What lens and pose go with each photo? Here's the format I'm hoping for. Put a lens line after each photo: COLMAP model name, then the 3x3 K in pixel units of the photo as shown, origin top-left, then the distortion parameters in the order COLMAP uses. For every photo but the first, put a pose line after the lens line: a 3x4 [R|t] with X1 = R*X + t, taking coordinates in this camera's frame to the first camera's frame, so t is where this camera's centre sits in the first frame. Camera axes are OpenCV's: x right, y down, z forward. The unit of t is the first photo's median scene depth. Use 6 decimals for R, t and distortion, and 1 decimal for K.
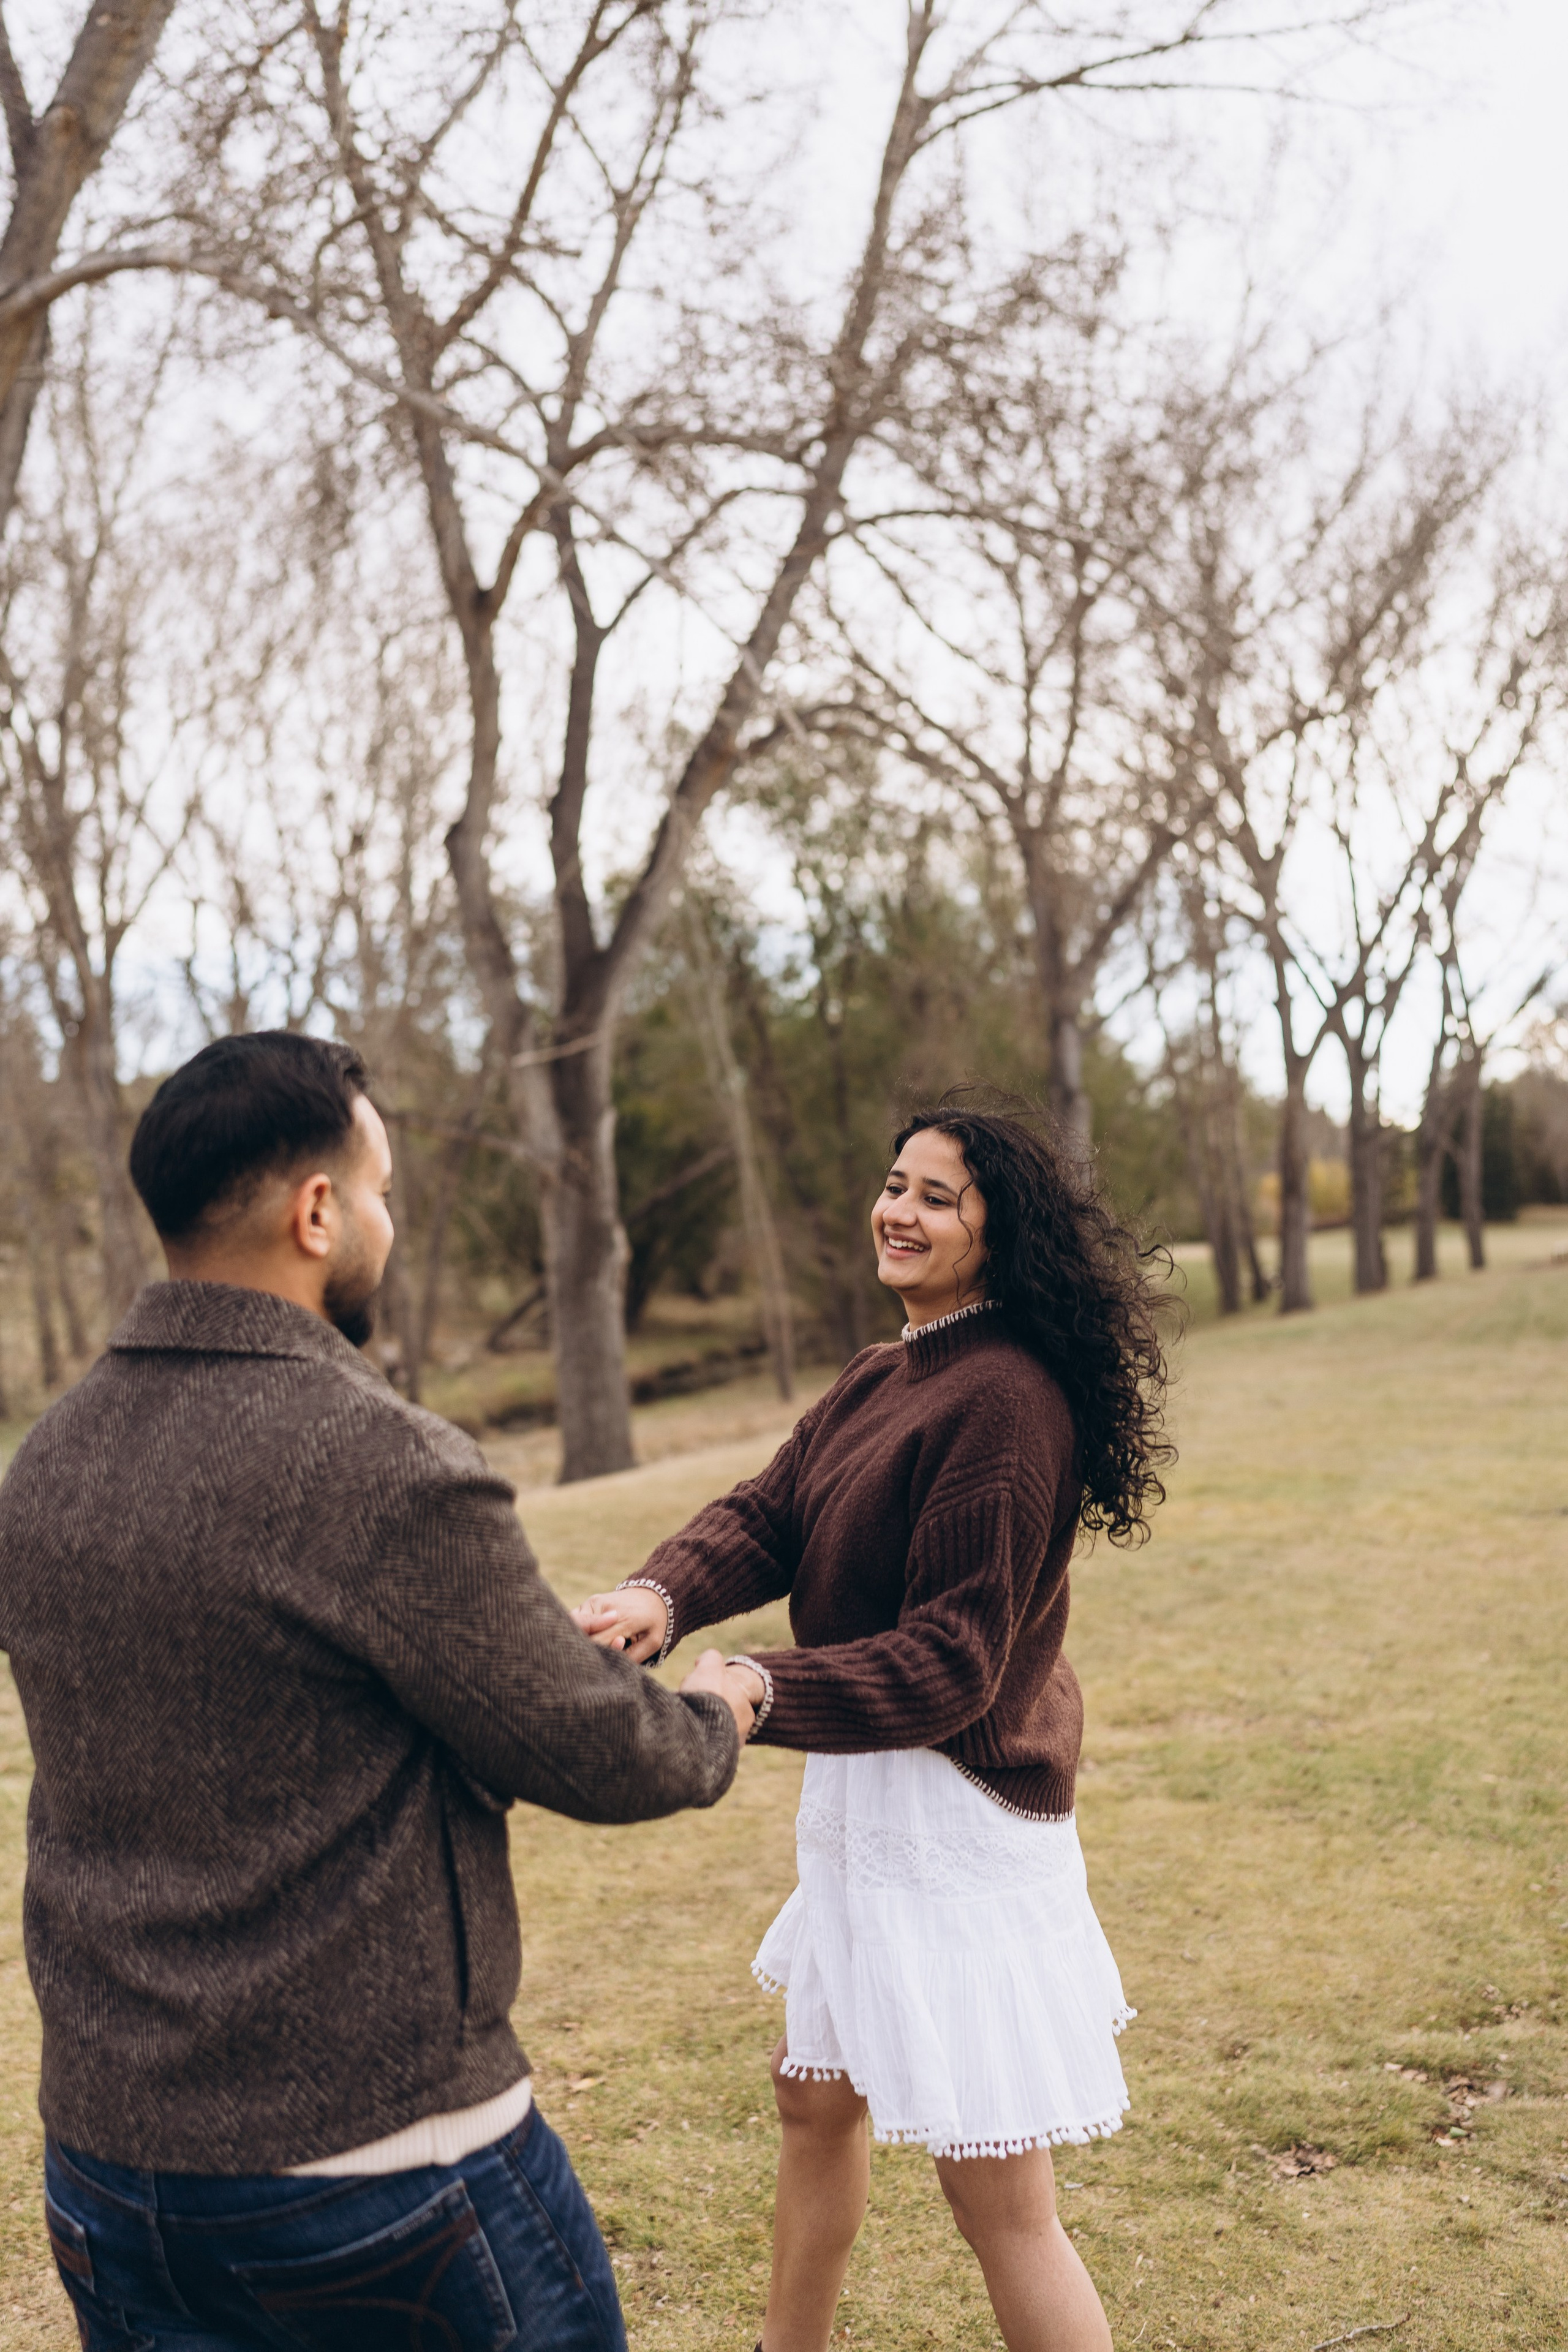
lens RADIAL K [[2303.7, 0, 787.4], [0, 2303.7, 1046.6], [0, 0, 1]] dist [-0.021675, 0.003569]
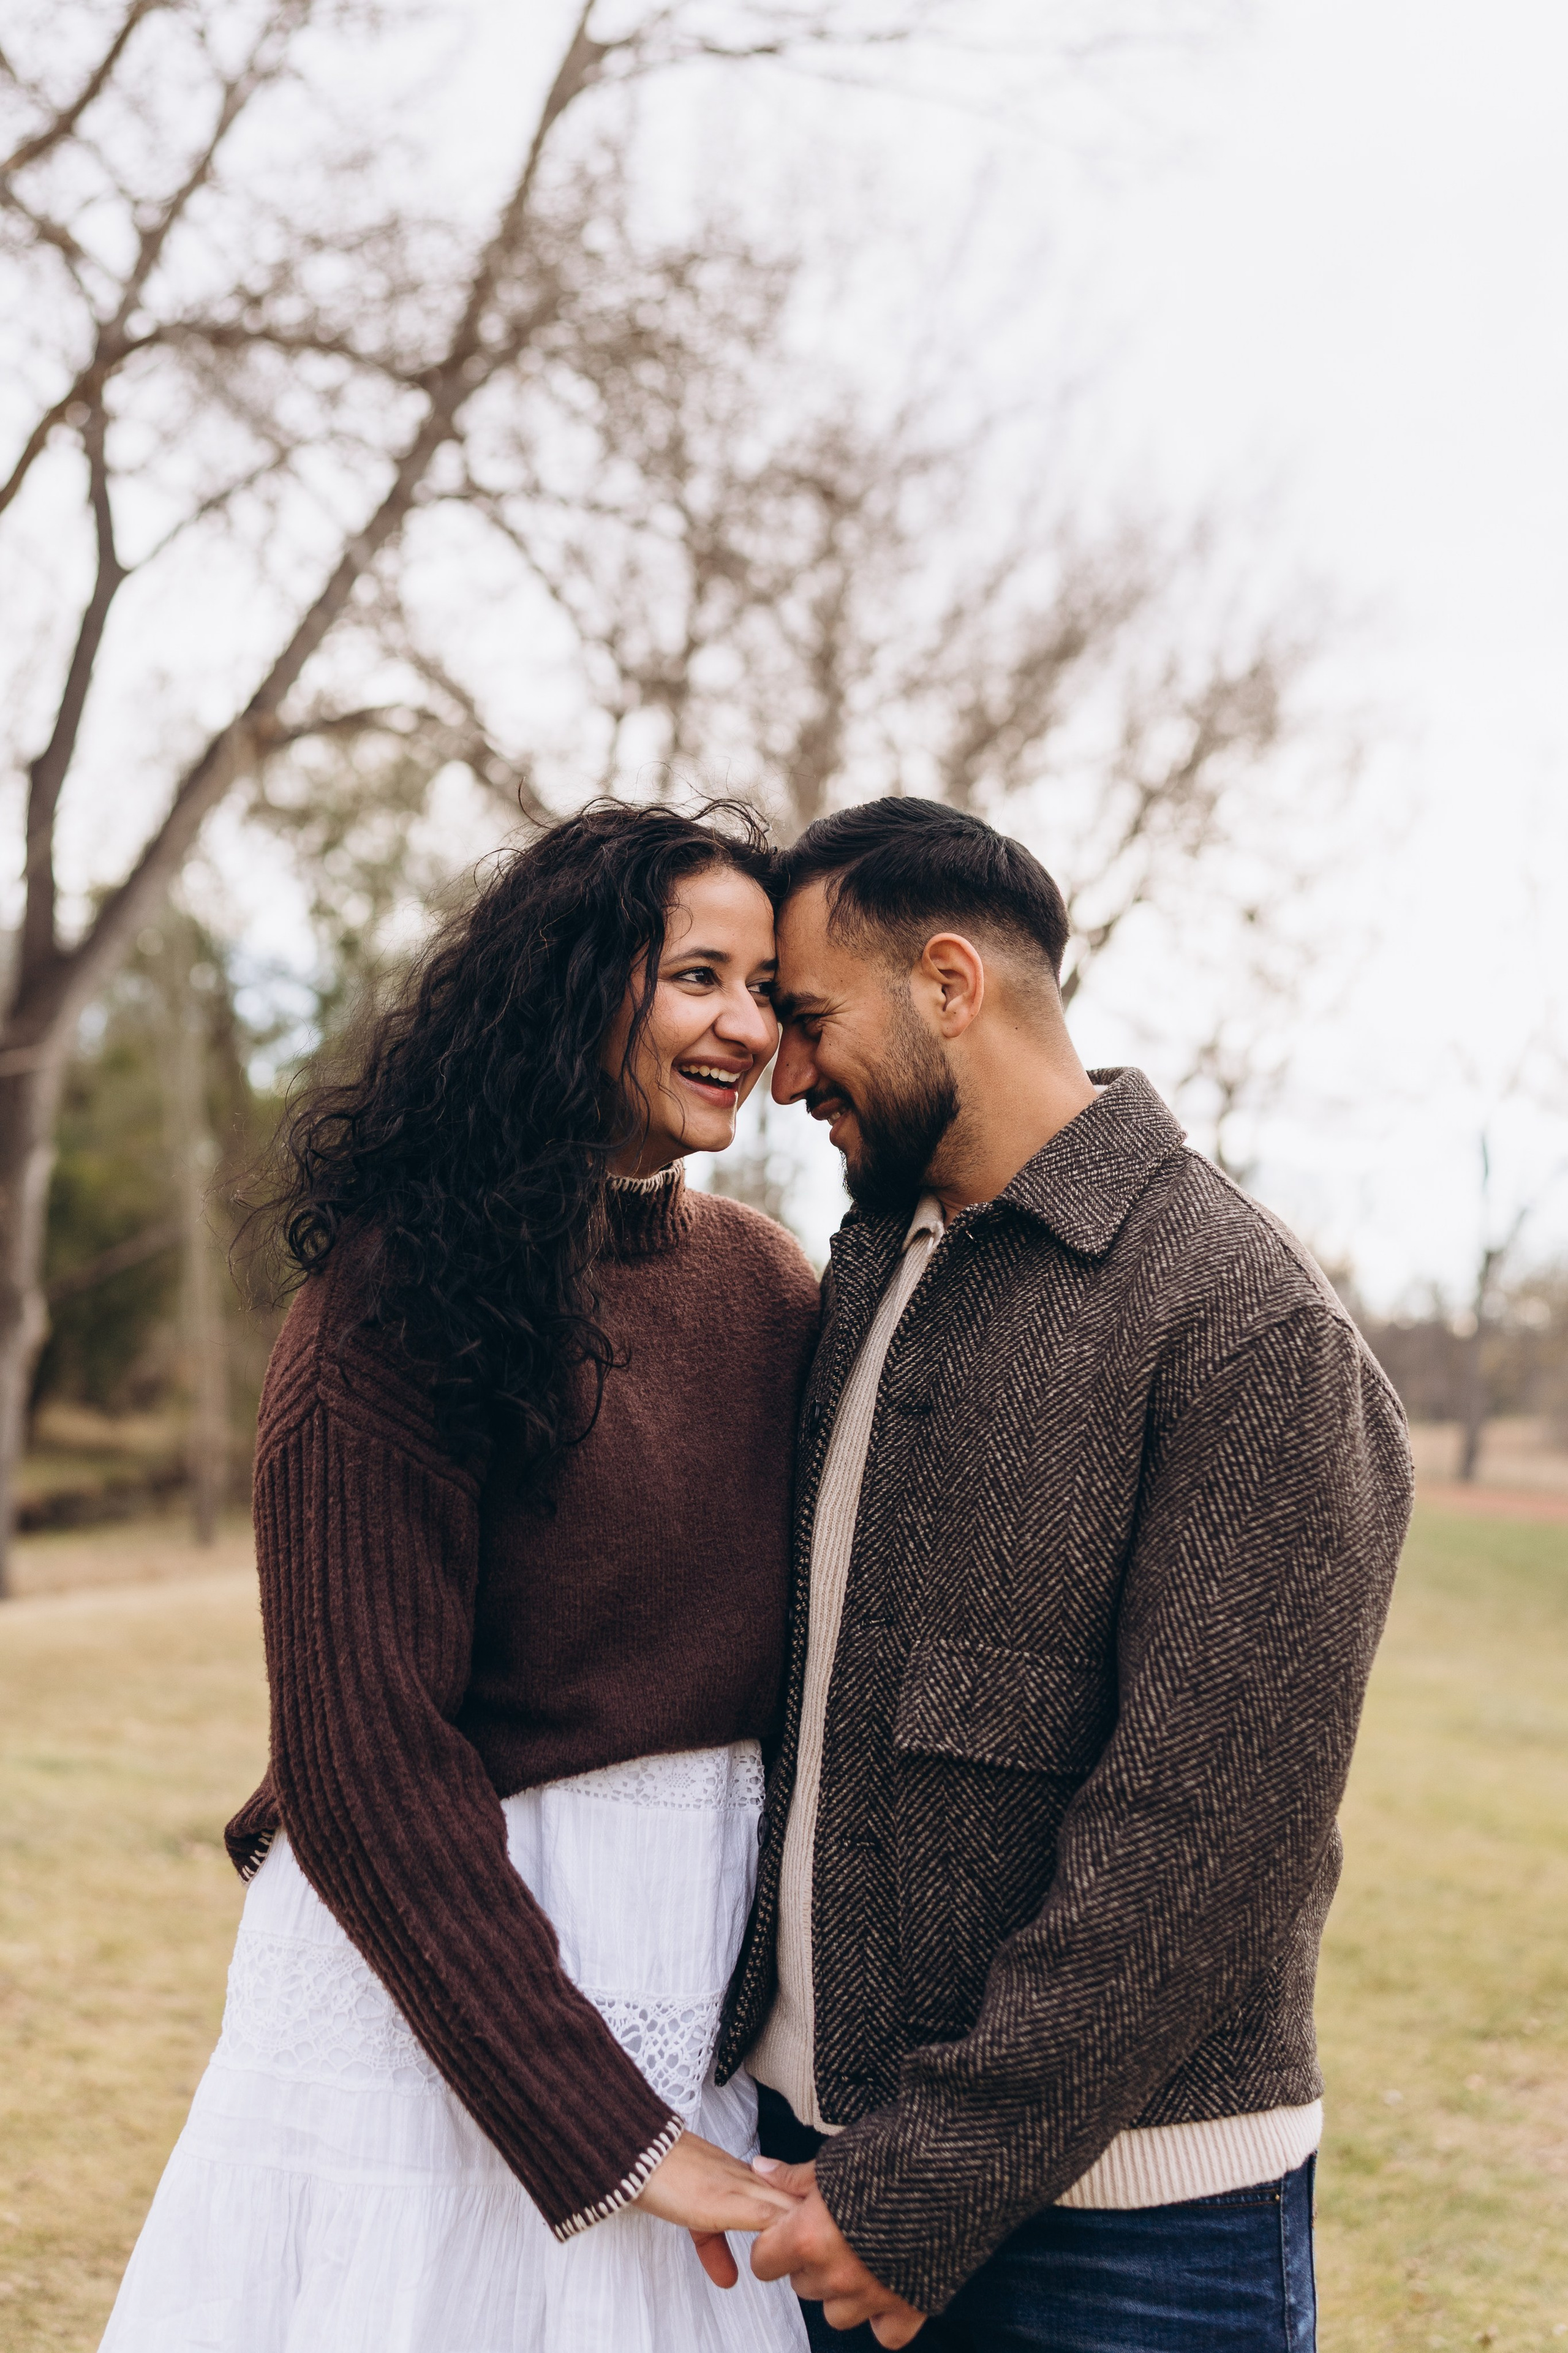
lens RADIAL K [[2288.1, 0, 784.8], [0, 2288.1, 1099.5], [0, 0, 1]] dist [-0.047329, 0.016040]
pose [[0.958789, 0.137314, 0.248733, -0.029834], [-0.121512, 0.989530, -0.077883, 0.039250], [-0.256823, 0.044449, 0.965436, 0.159759]]
